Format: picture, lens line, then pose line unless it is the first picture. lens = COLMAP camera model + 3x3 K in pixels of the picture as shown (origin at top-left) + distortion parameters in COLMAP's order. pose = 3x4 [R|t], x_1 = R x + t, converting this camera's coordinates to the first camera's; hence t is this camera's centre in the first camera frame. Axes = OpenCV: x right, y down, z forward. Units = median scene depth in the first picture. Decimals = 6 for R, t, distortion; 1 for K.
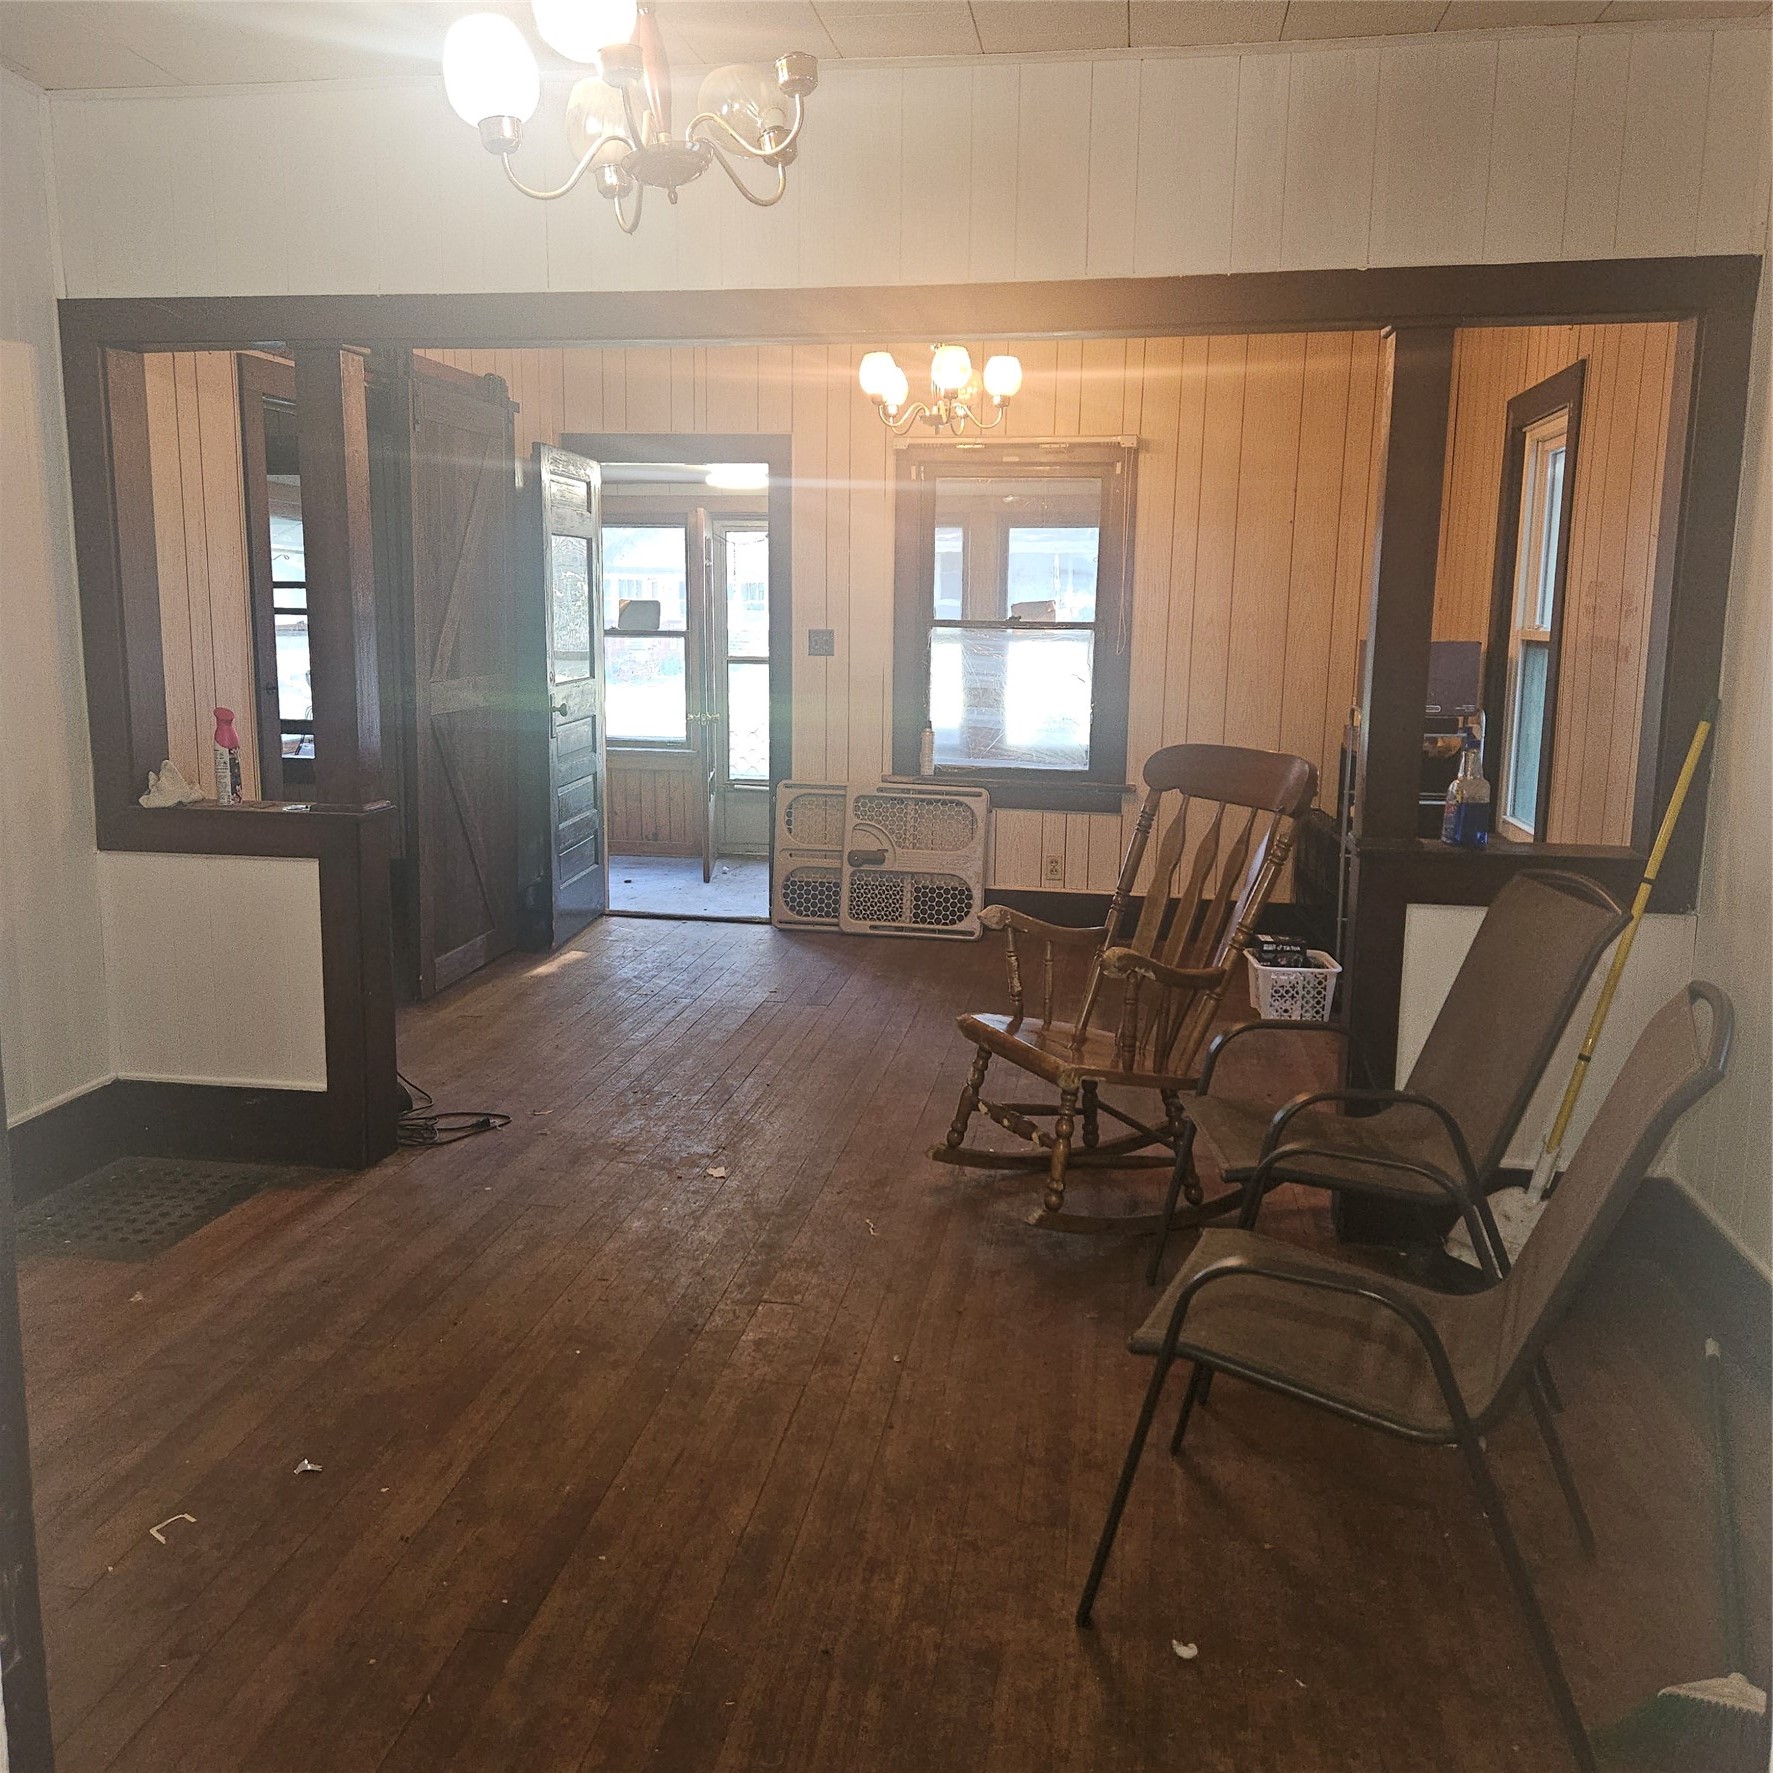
lens RADIAL K [[1562.5, 0, 886.9], [0, 1562.5, 859.1], [0, 0, 1]] dist [0.113951, -0.166603]
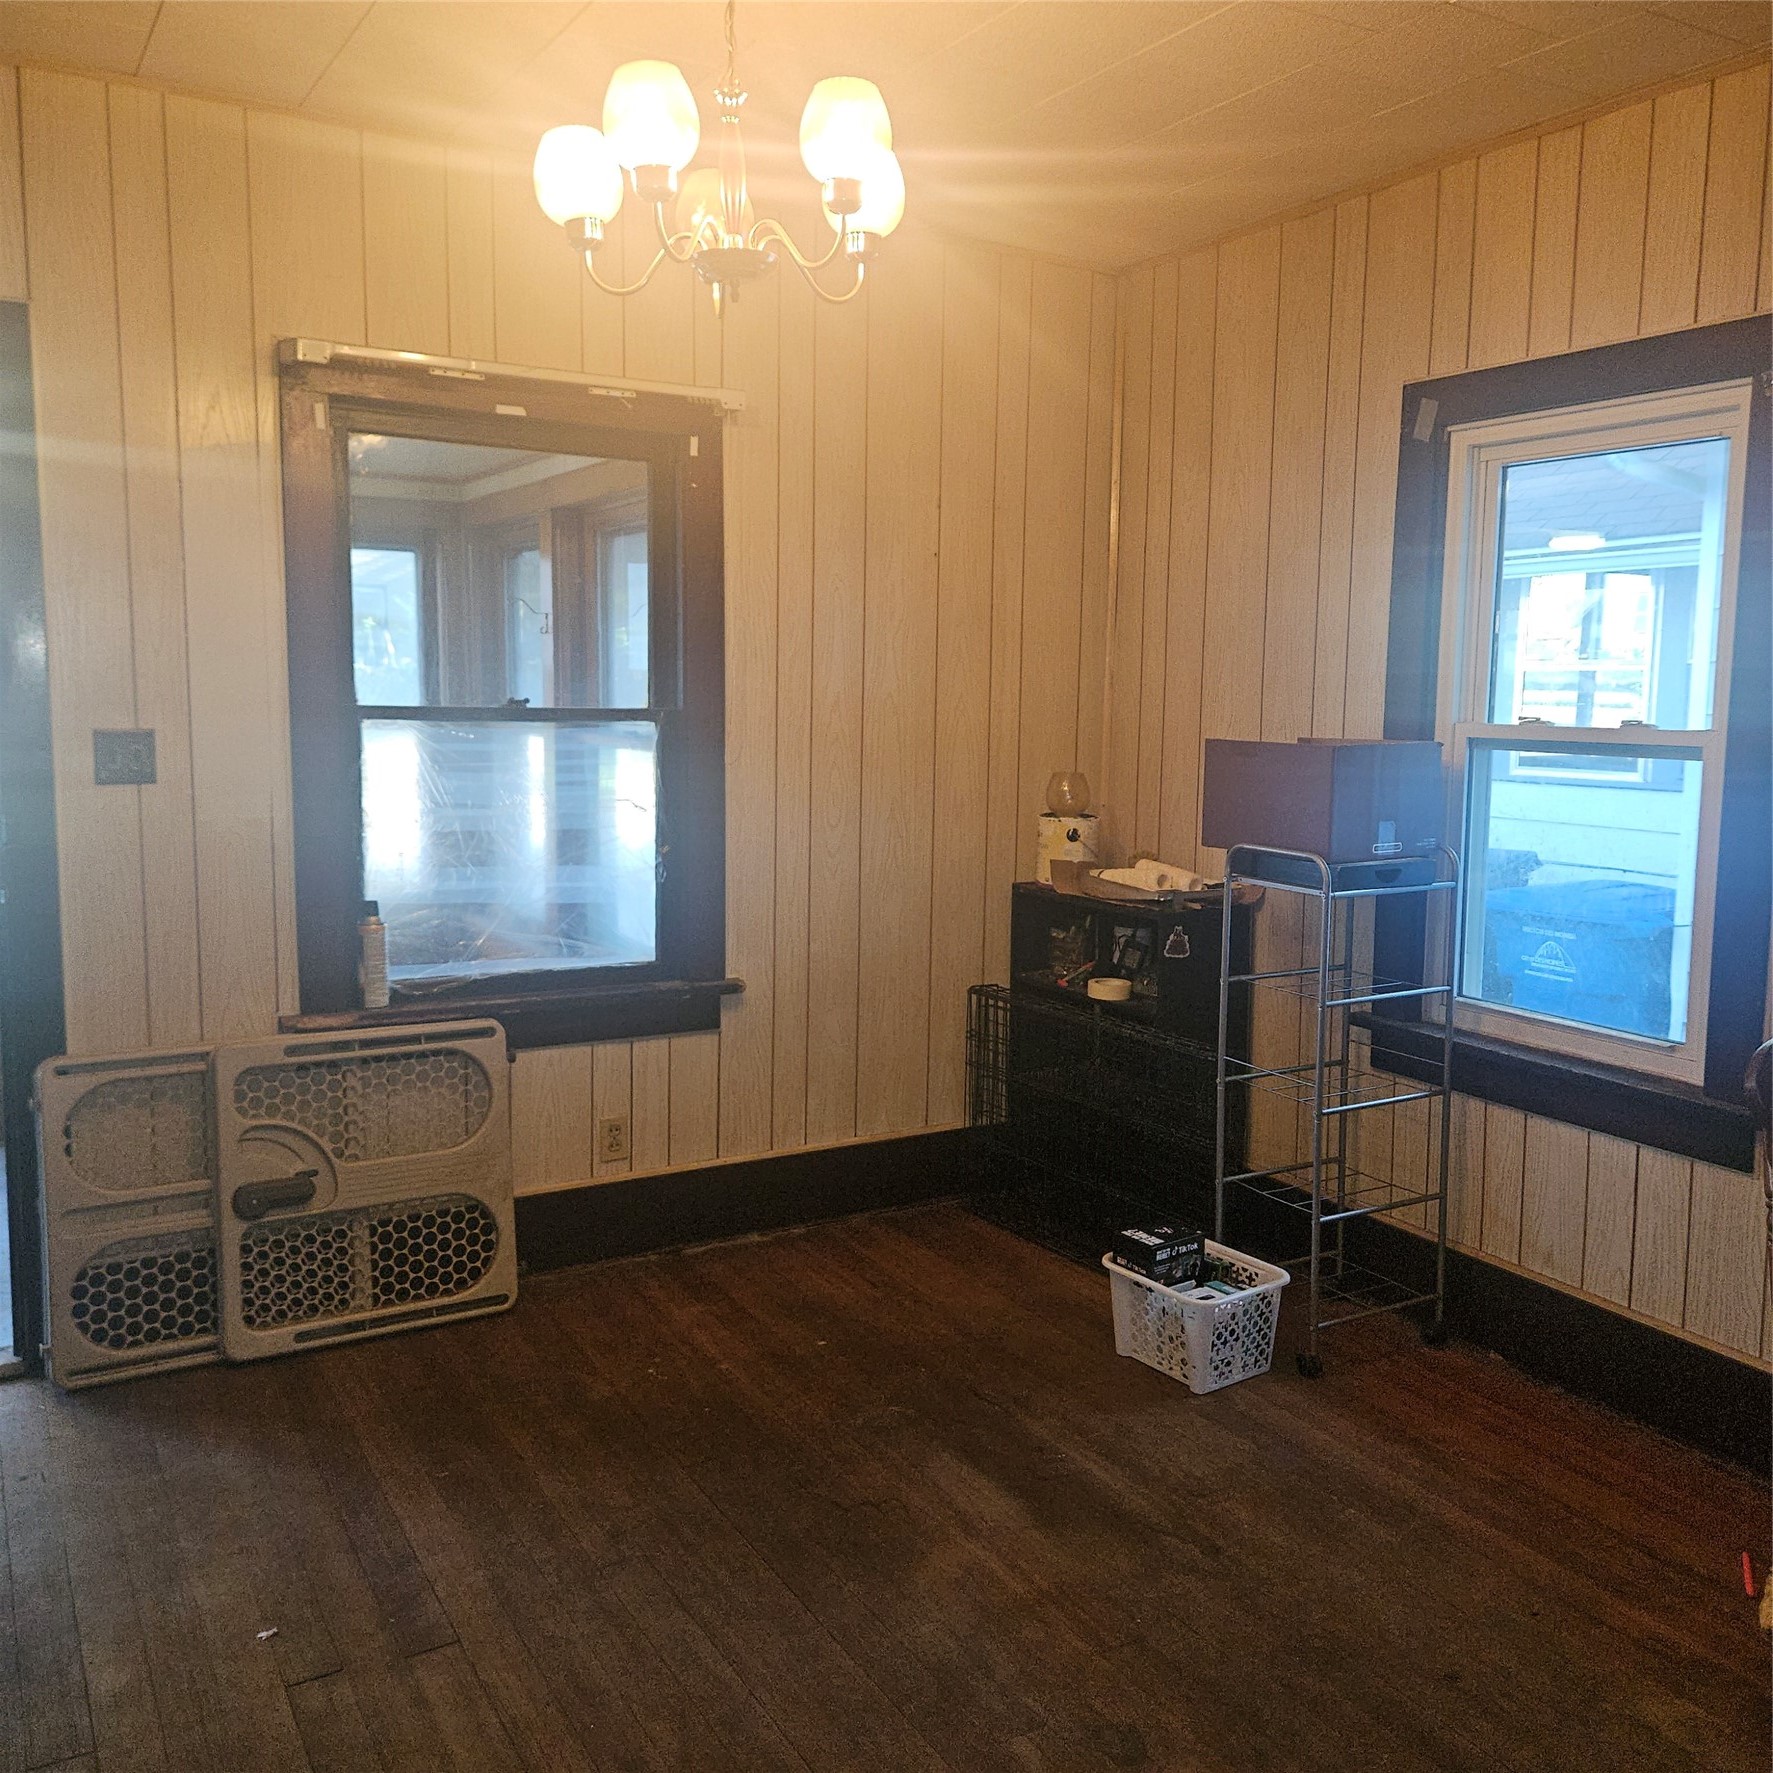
lens RADIAL K [[1562.5, 0, 886.9], [0, 1562.5, 859.1], [0, 0, 1]] dist [0.113951, -0.166603]
pose [[0.767284, -0.074719, 0.636939, -0.172241], [0.096731, 0.995310, 0.000232, -0.086064], [-0.633970, 0.061434, 0.770914, 0.495018]]
